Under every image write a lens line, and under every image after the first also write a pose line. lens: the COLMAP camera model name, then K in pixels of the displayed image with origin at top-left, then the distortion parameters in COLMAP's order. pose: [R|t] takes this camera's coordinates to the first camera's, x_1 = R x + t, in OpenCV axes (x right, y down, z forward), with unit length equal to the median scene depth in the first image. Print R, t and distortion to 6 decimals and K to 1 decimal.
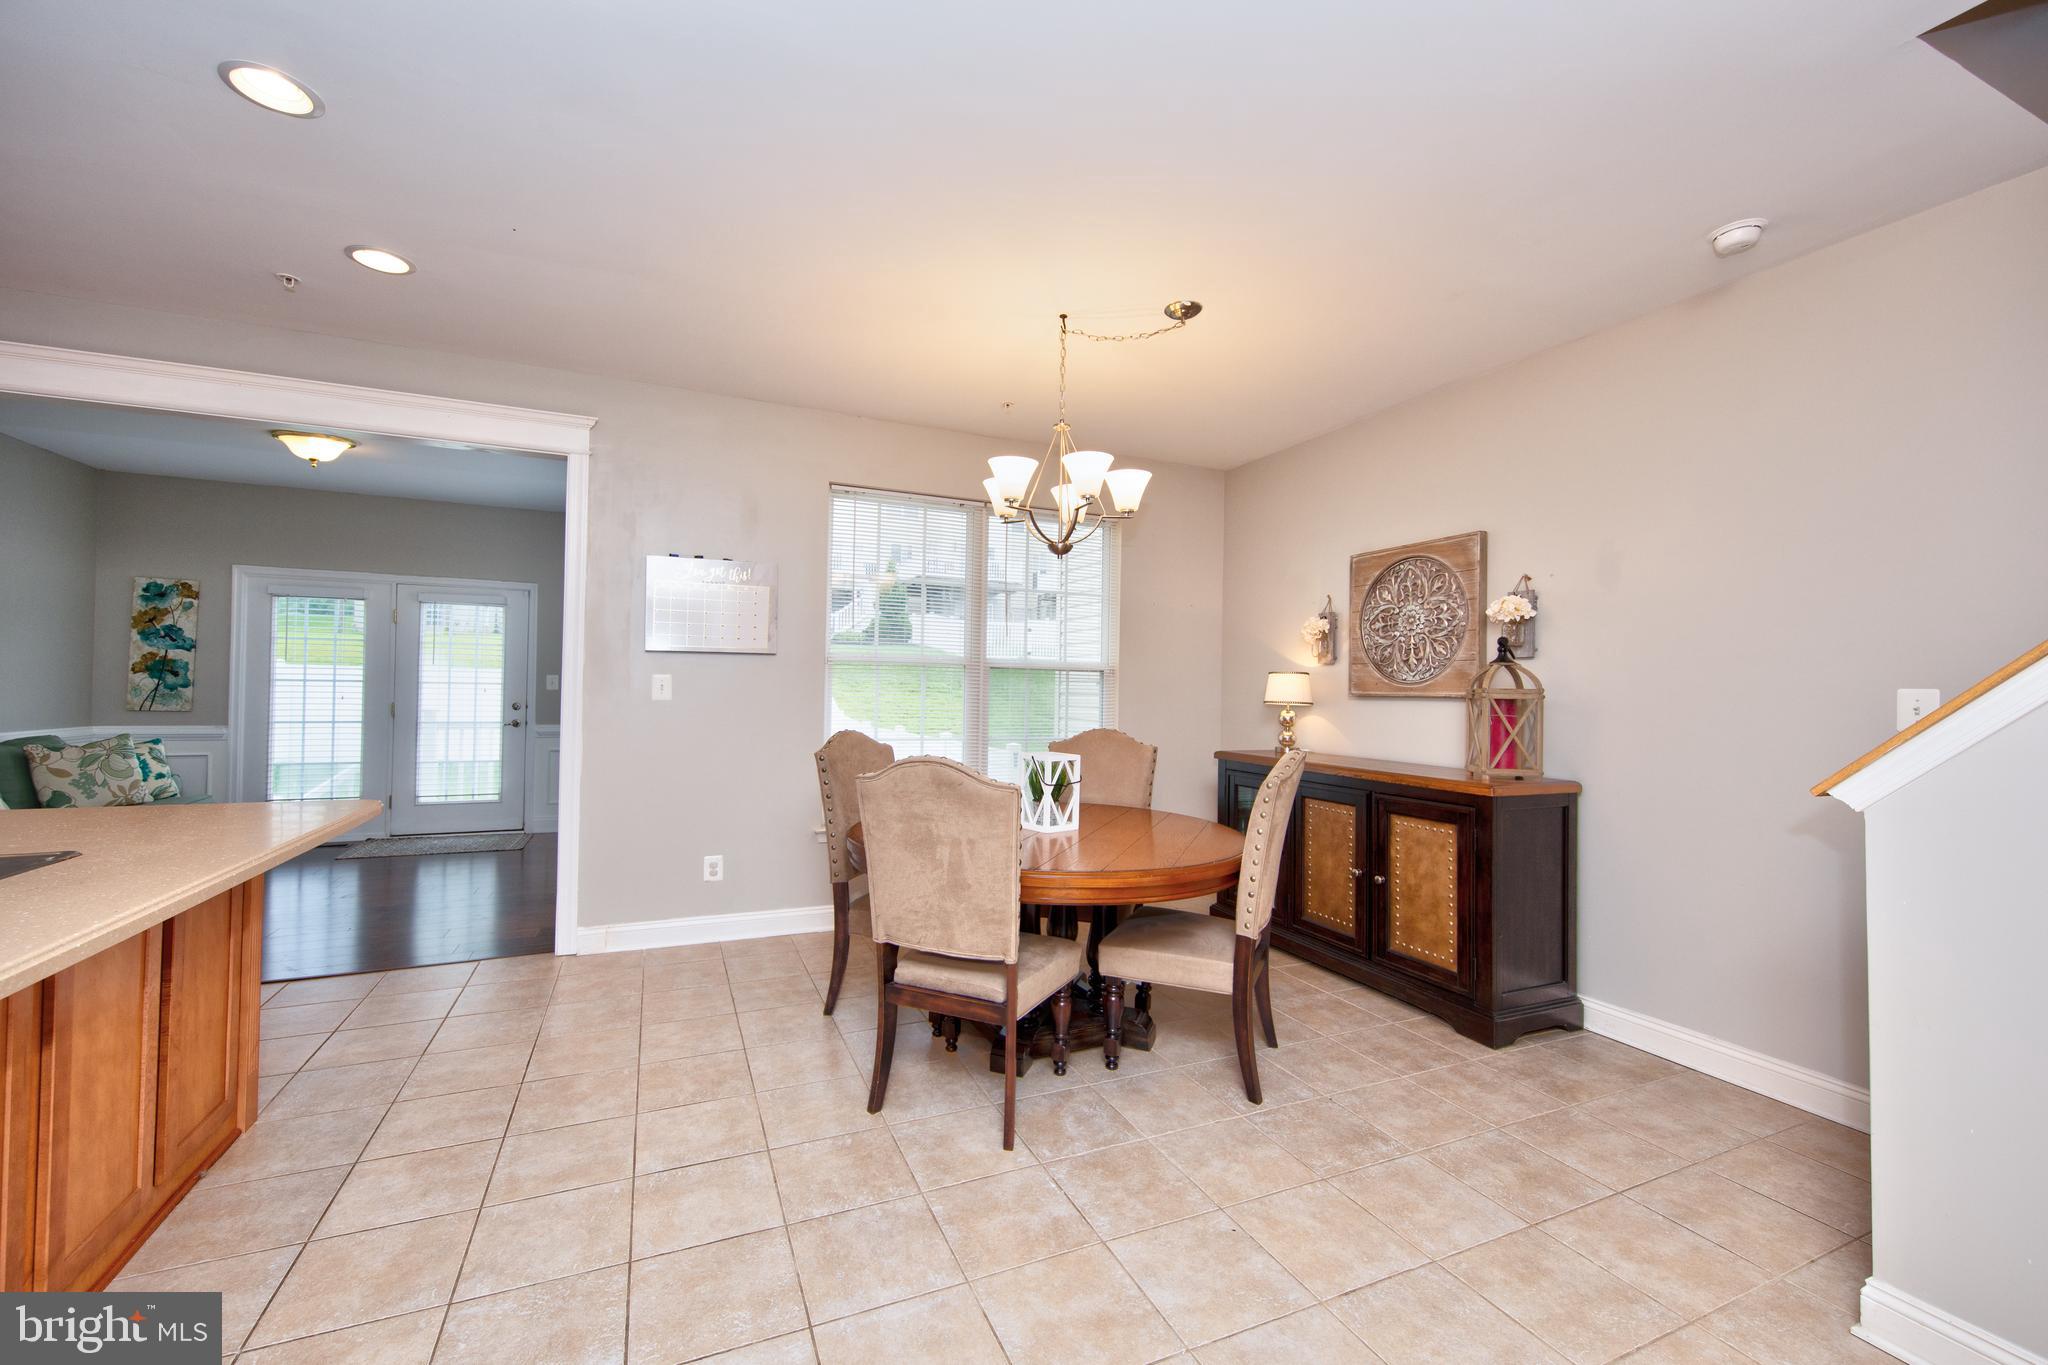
lens RADIAL K [[817.5, 0, 1009.9], [0, 817.5, 674.4], [0, 0, 1]] dist [0.009883, -0.004429]
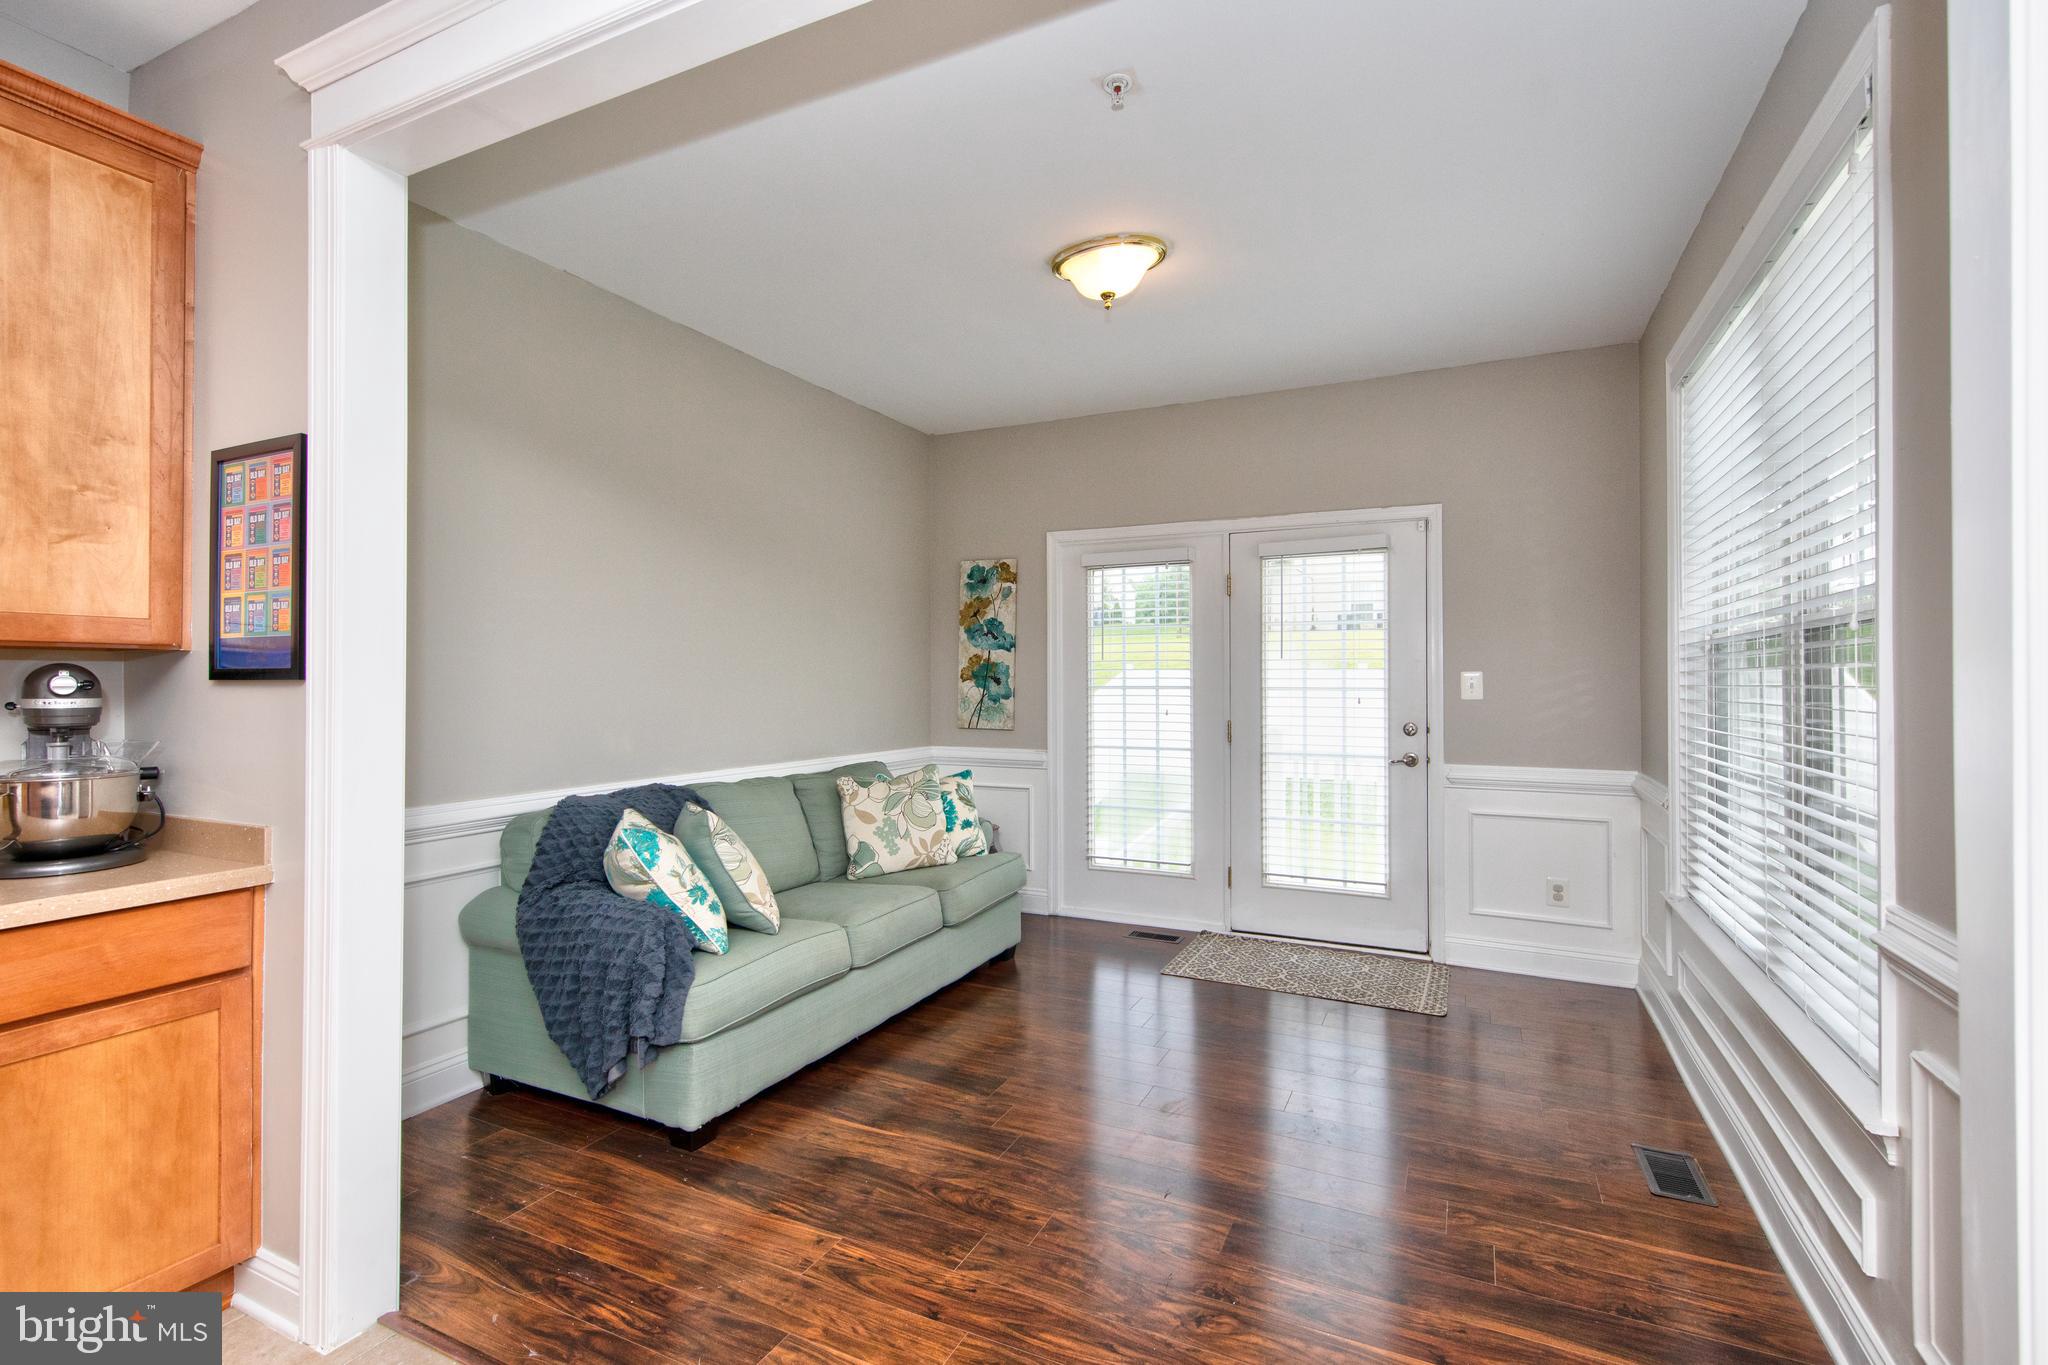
lens RADIAL K [[932.7, 0, 1001.8], [0, 932.7, 674.5], [0, 0, 1]] dist [0.002183, -0.000200]
pose [[0.641542, -0.020983, -0.766801, -0.606845], [0.022914, 0.999704, -0.008185, 0.000638], [0.766745, -0.012319, 0.641833, 0.786842]]
